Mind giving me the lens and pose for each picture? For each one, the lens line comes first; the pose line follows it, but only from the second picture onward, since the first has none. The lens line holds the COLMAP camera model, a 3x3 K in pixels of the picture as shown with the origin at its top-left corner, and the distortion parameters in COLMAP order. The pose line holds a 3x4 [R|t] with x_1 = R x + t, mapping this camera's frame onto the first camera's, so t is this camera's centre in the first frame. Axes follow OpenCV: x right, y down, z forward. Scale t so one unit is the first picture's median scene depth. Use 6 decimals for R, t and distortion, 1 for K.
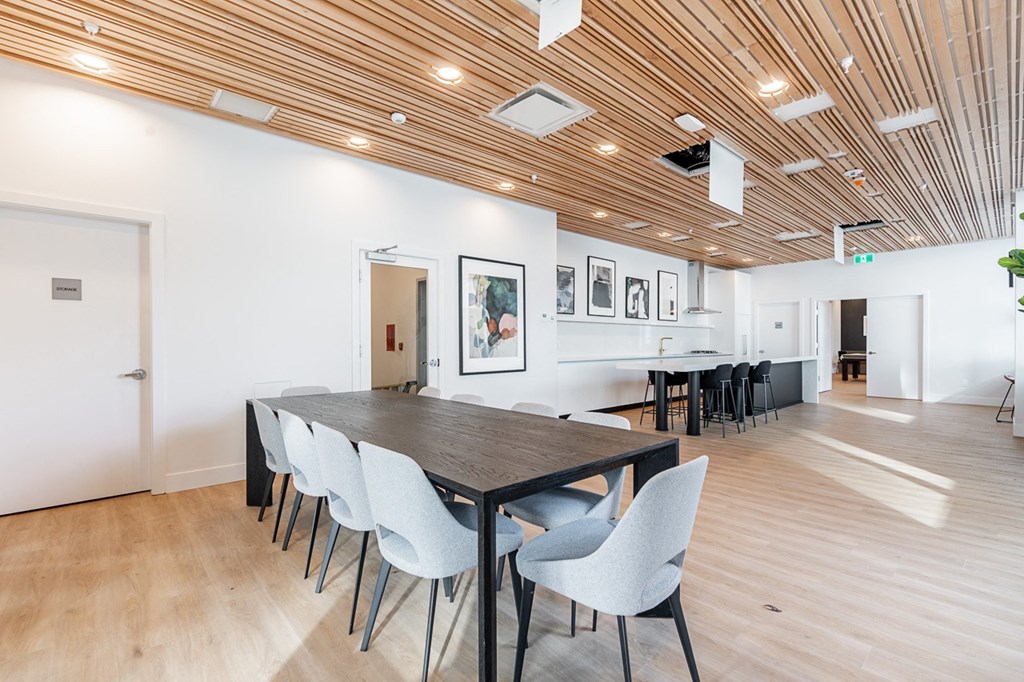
lens RADIAL K [[462.8, 0, 509.8], [0, 462.8, 340.8], [0, 0, 1]] dist [-0.011215, 0.001764]
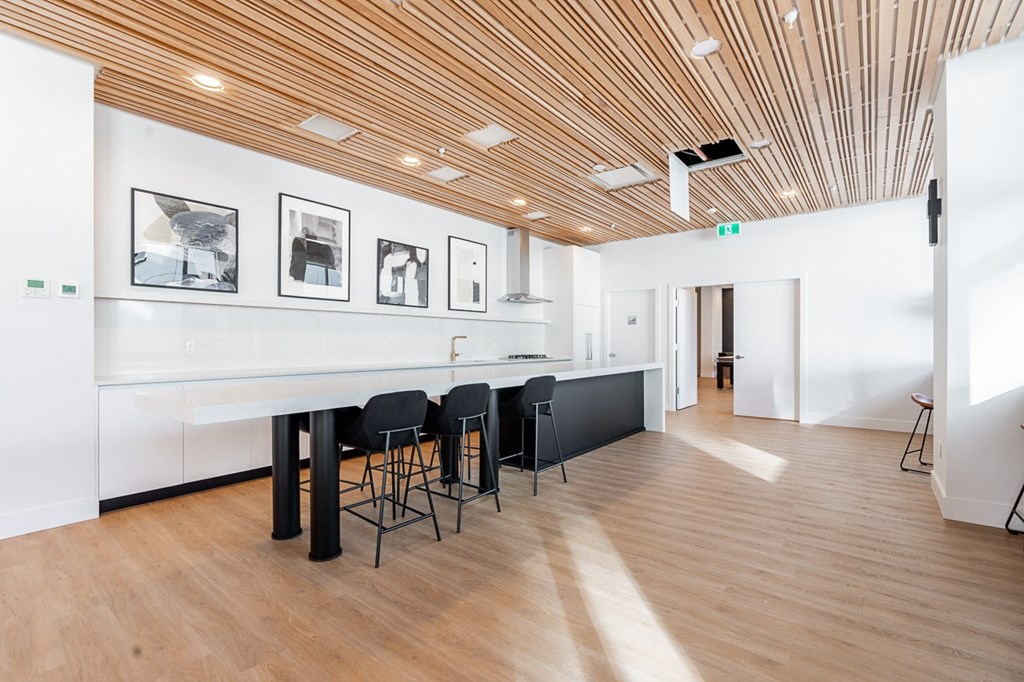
lens RADIAL K [[462.8, 0, 512.6], [0, 462.8, 338.8], [0, 0, 1]] dist [-0.011215, 0.001764]
pose [[0.985964, 0.000448, 0.166959, 0.324157], [0.000187, 0.999993, -0.003786, -0.000106], [-0.166959, 0.003764, 0.985957, 0.349946]]
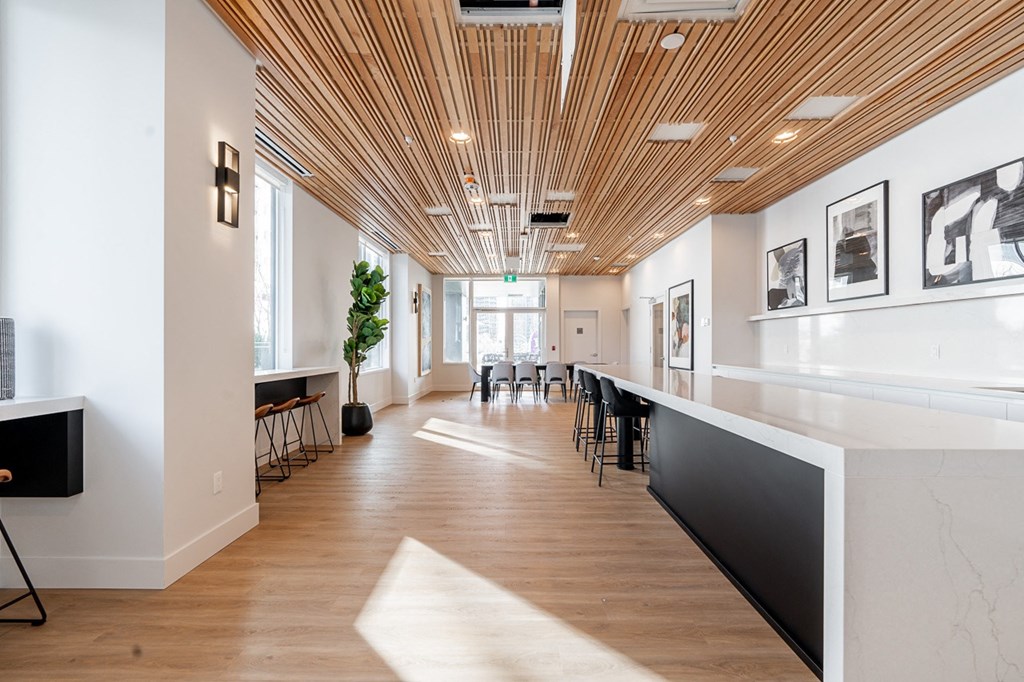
lens RADIAL K [[462.8, 0, 513.4], [0, 462.8, 341.9], [0, 0, 1]] dist [-0.011215, 0.001764]
pose [[-0.673537, -0.005341, -0.739134, 0.813818], [0.002360, 0.999953, -0.009377, 0.001961], [0.739150, -0.008060, -0.673493, 0.993632]]
